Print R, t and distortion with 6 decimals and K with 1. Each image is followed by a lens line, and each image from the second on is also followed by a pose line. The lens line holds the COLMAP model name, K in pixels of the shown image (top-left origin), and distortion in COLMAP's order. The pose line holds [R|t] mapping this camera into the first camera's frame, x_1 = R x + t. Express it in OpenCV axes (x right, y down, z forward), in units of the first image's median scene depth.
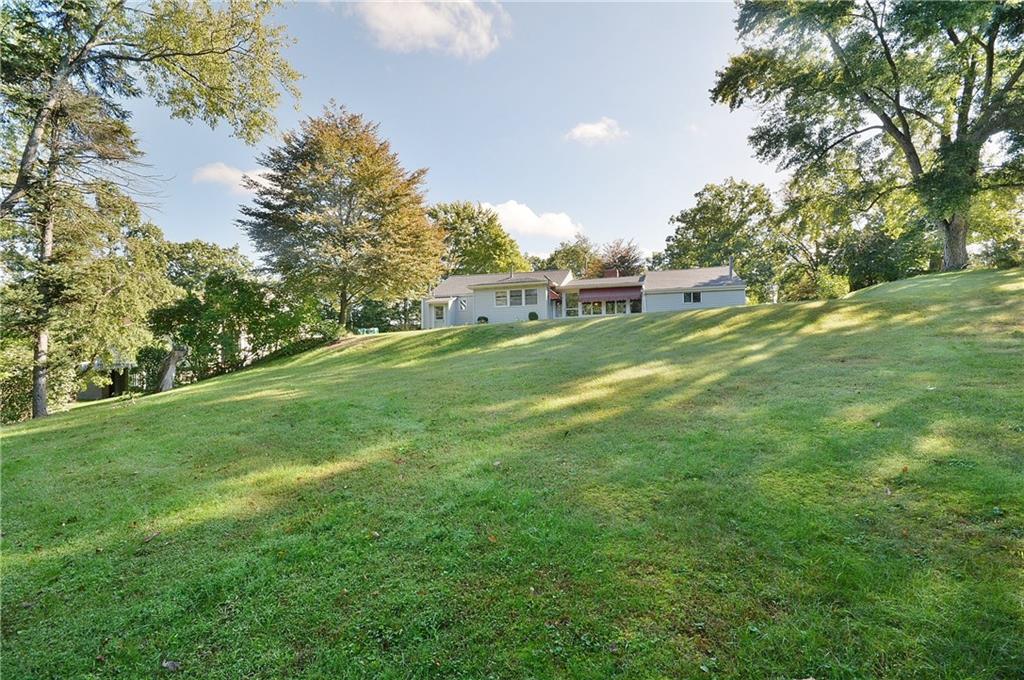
lens RADIAL K [[463.7, 0, 513.7], [0, 463.7, 342.0], [0, 0, 1]] dist [-0.013395, -0.001479]
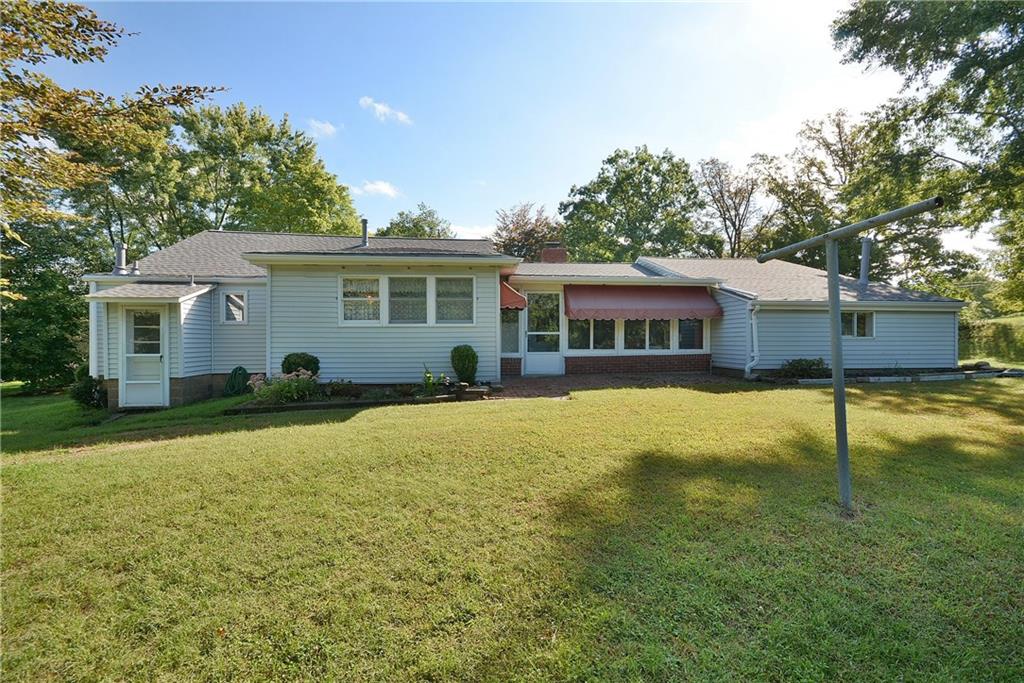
lens RADIAL K [[463.7, 0, 505.6], [0, 463.7, 342.0], [0, 0, 1]] dist [-0.013395, -0.001479]
pose [[0.923824, 0.013428, 0.382581, -0.049193], [-0.023581, 0.999483, 0.021861, -0.061940], [-0.382090, -0.029217, 0.923663, 0.555001]]
